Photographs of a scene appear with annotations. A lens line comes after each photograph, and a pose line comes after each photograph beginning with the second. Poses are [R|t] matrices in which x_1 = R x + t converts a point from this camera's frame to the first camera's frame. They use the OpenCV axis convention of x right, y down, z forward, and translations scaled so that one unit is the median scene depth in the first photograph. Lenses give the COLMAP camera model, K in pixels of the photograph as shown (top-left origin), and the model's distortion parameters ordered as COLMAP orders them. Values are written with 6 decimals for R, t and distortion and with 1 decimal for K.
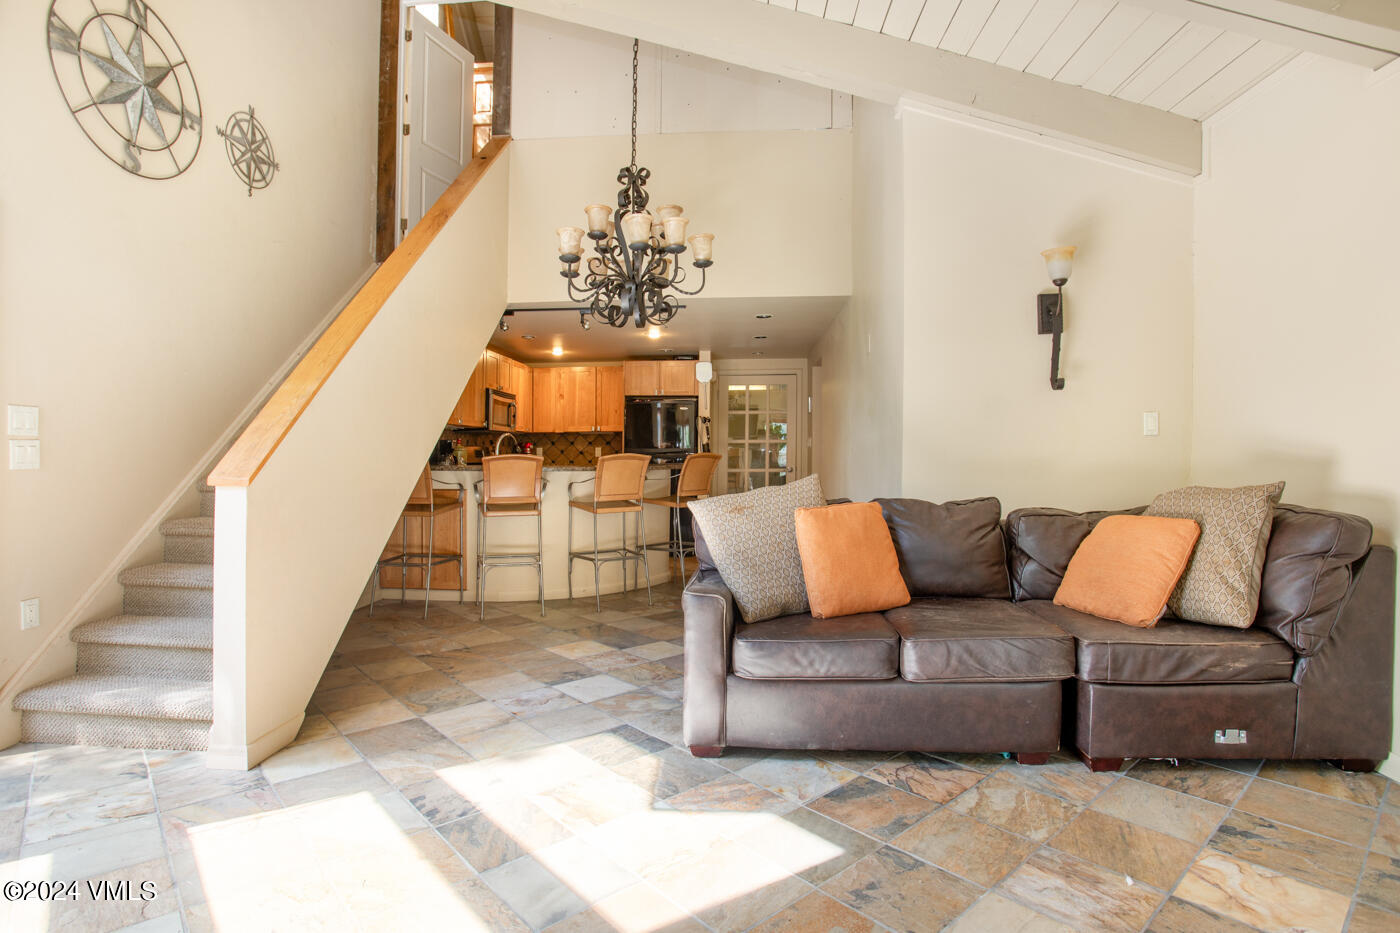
lens RADIAL K [[714.3, 0, 694.4], [0, 714.3, 448.4], [0, 0, 1]] dist [-0.065989, 0.029147]
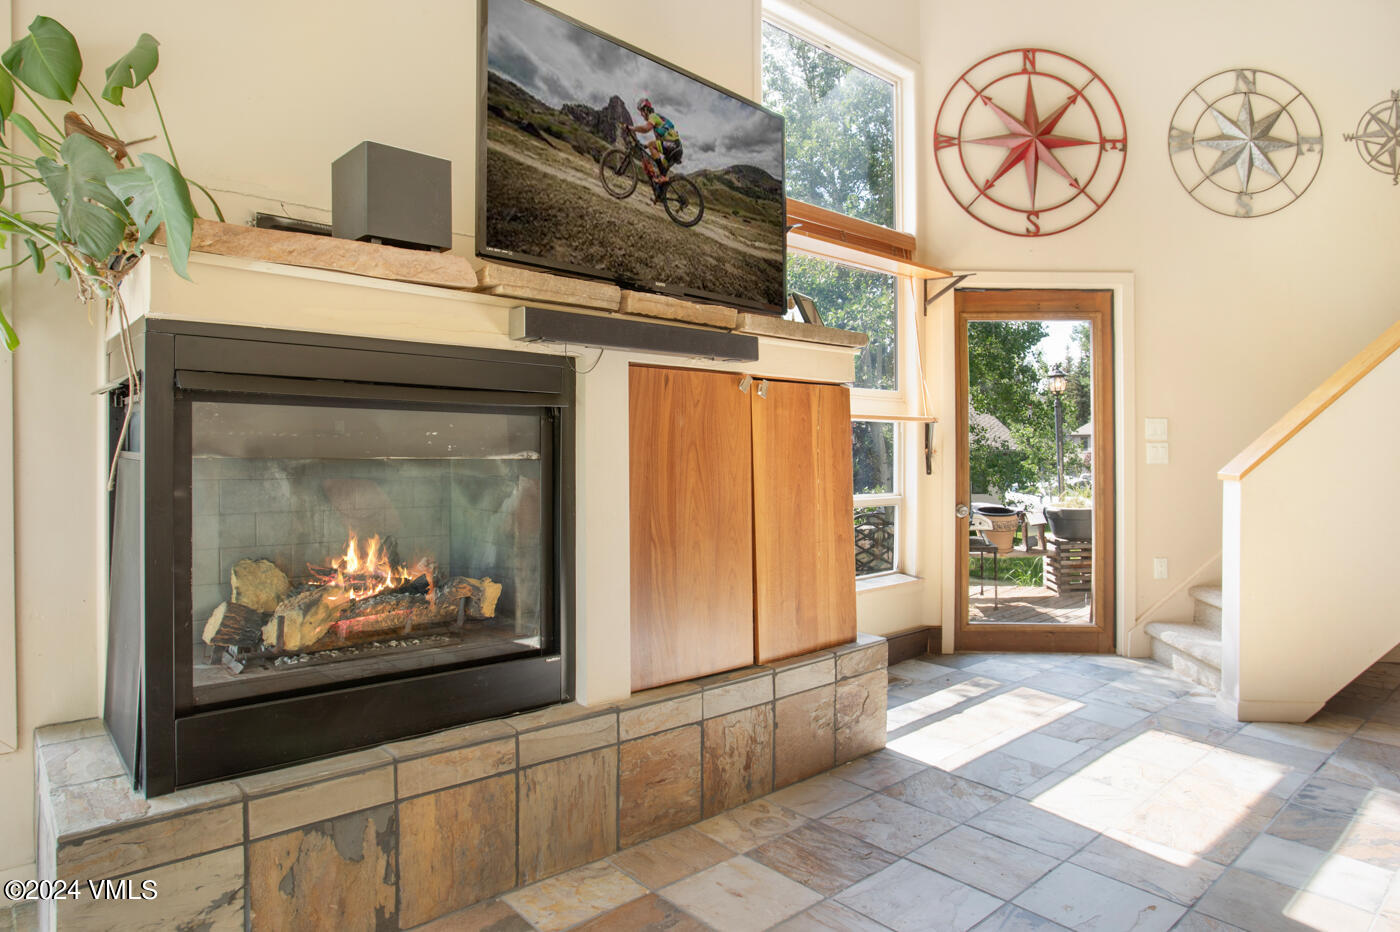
lens RADIAL K [[846.8, 0, 729.9], [0, 846.8, 447.4], [0, 0, 1]] dist [-0.042855, 0.041348]
pose [[0.038617, 0.002542, -0.999251, 0.583405], [-0.004279, 0.999988, 0.002379, -0.002707], [0.999245, 0.004184, 0.038628, 0.055225]]
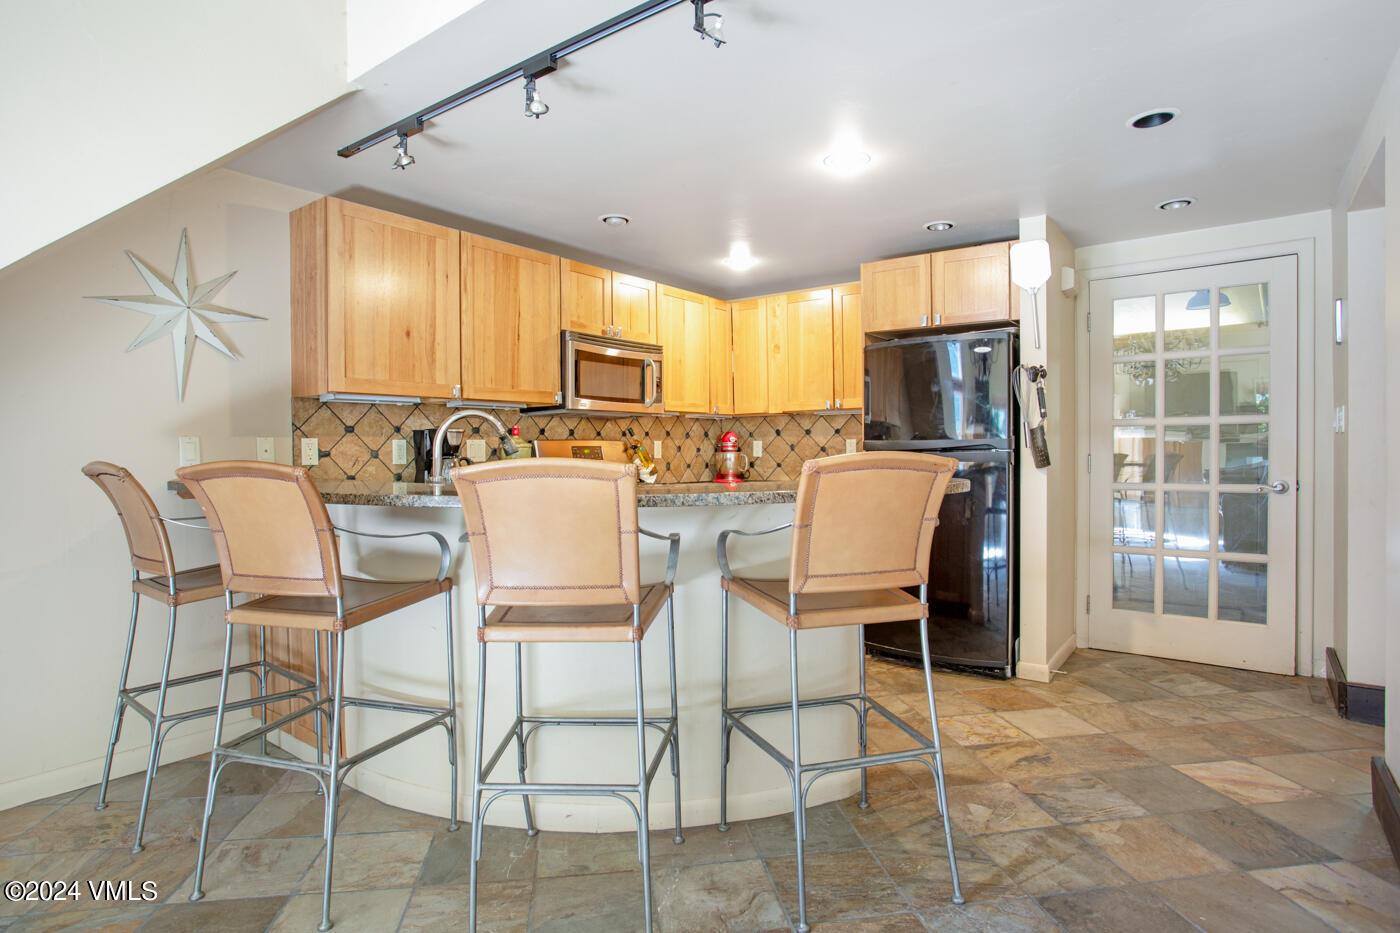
lens RADIAL K [[758.4, 0, 700.0], [0, 758.4, 466.5], [0, 0, 1]] dist [-0.064001, 0.000274]
pose [[0.843918, 0.006426, -0.536433, 0.217923], [0.010995, 0.999511, 0.029272, 0.003651], [0.536359, -0.030601, 0.843435, 1.245879]]
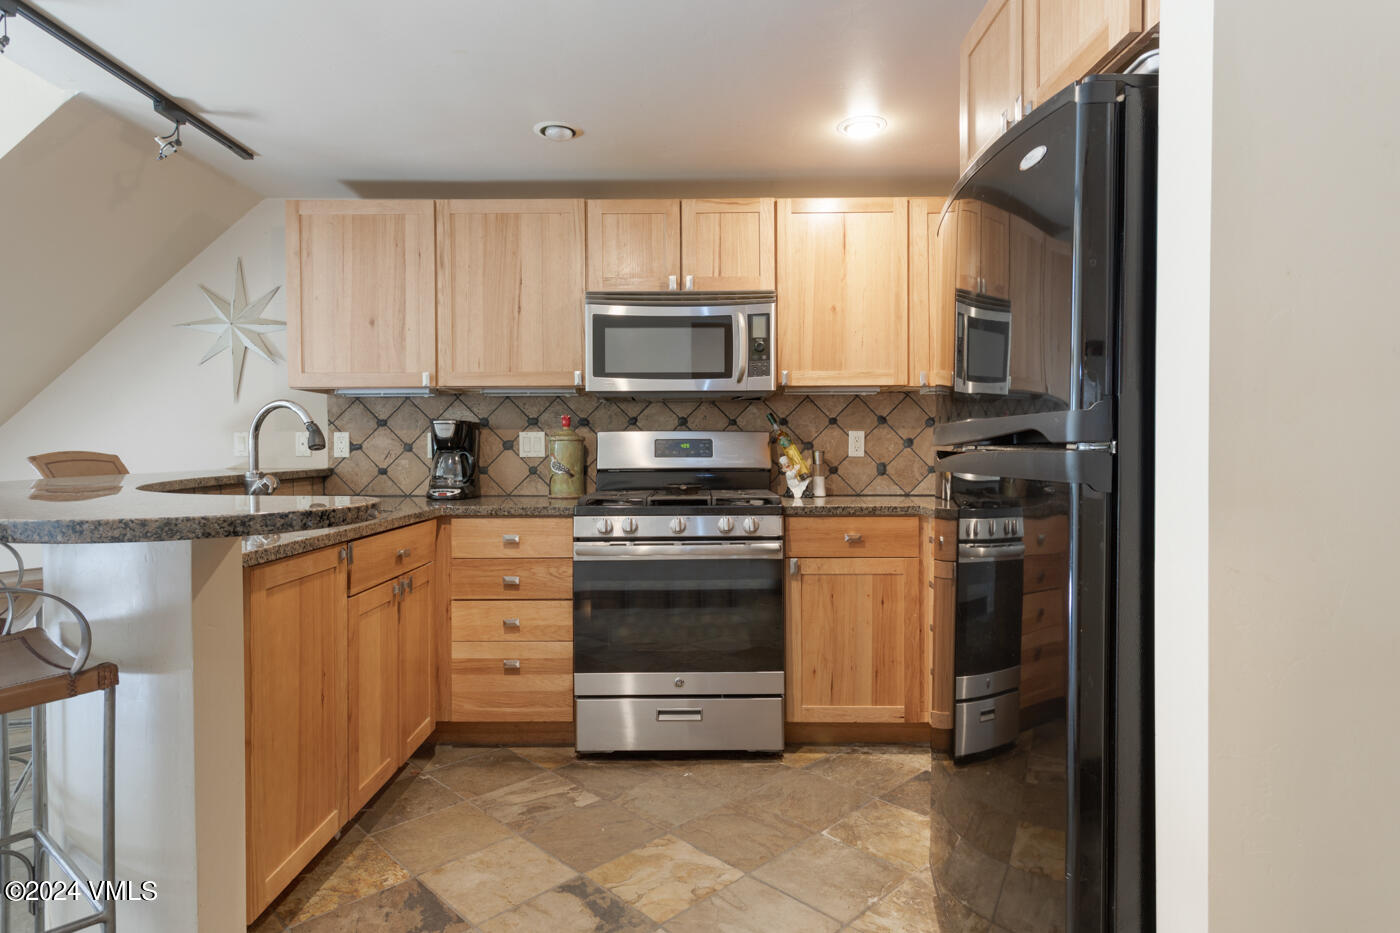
lens RADIAL K [[765.7, 0, 696.8], [0, 765.7, 456.0], [0, 0, 1]] dist [0.017662, -0.000109]
pose [[0.055617, 0.007299, -0.998425, 0.367257], [0.010062, 0.999918, 0.007871, 0.020289], [0.998401, -0.010484, 0.055539, 2.265529]]
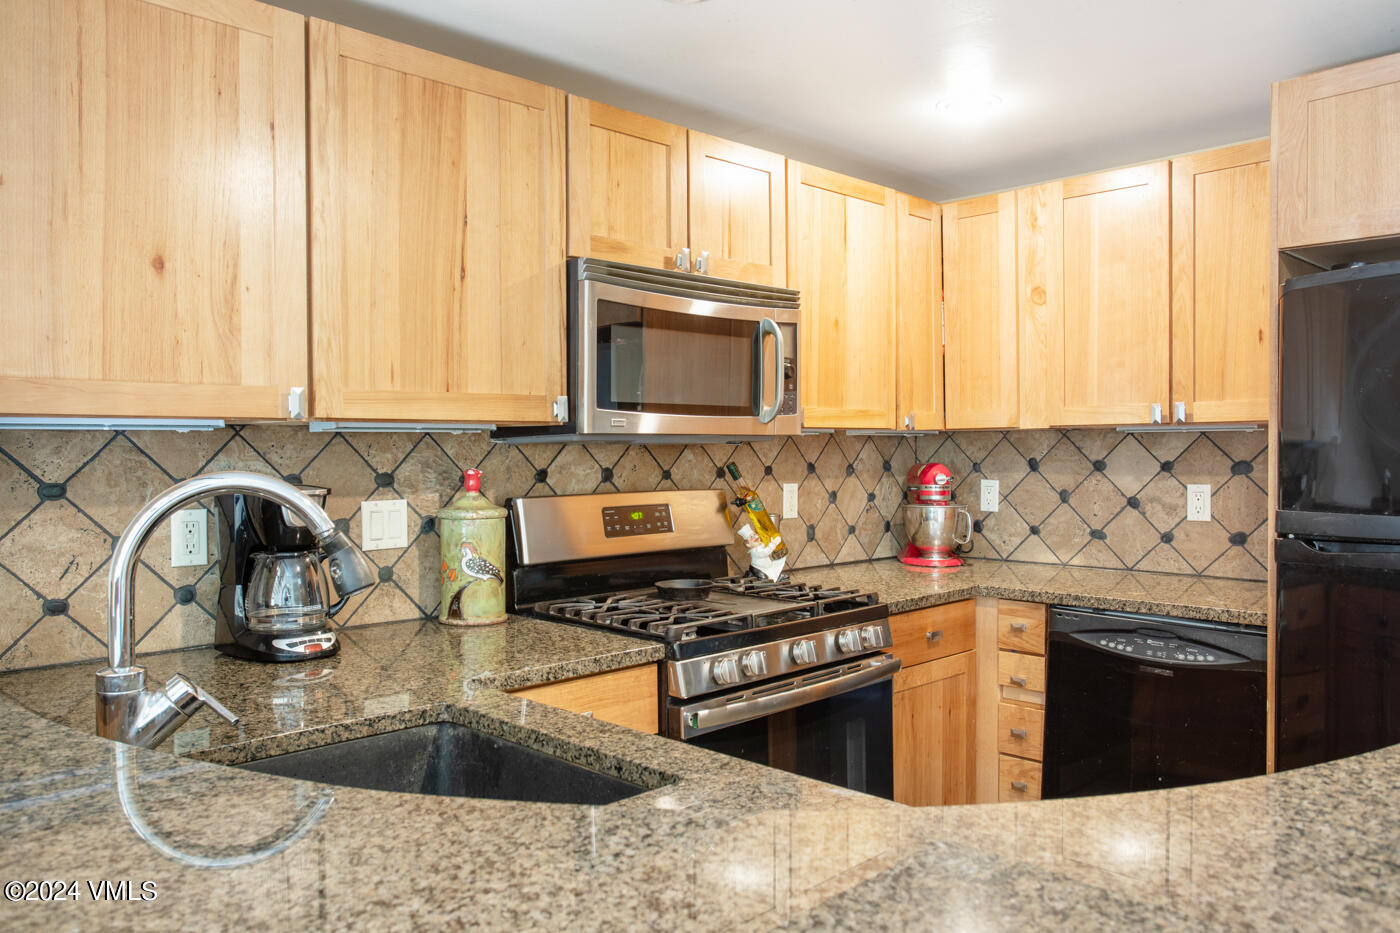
lens RADIAL K [[1035.9, 0, 700.0], [0, 1035.9, 466.5], [0, 0, 1]] dist [-0.025761, 0.003812]
pose [[0.749857, 0.010546, -0.661515, -0.064549], [0.007935, 0.999658, 0.024931, -0.051002], [0.661552, -0.023944, 0.749517, 1.667638]]
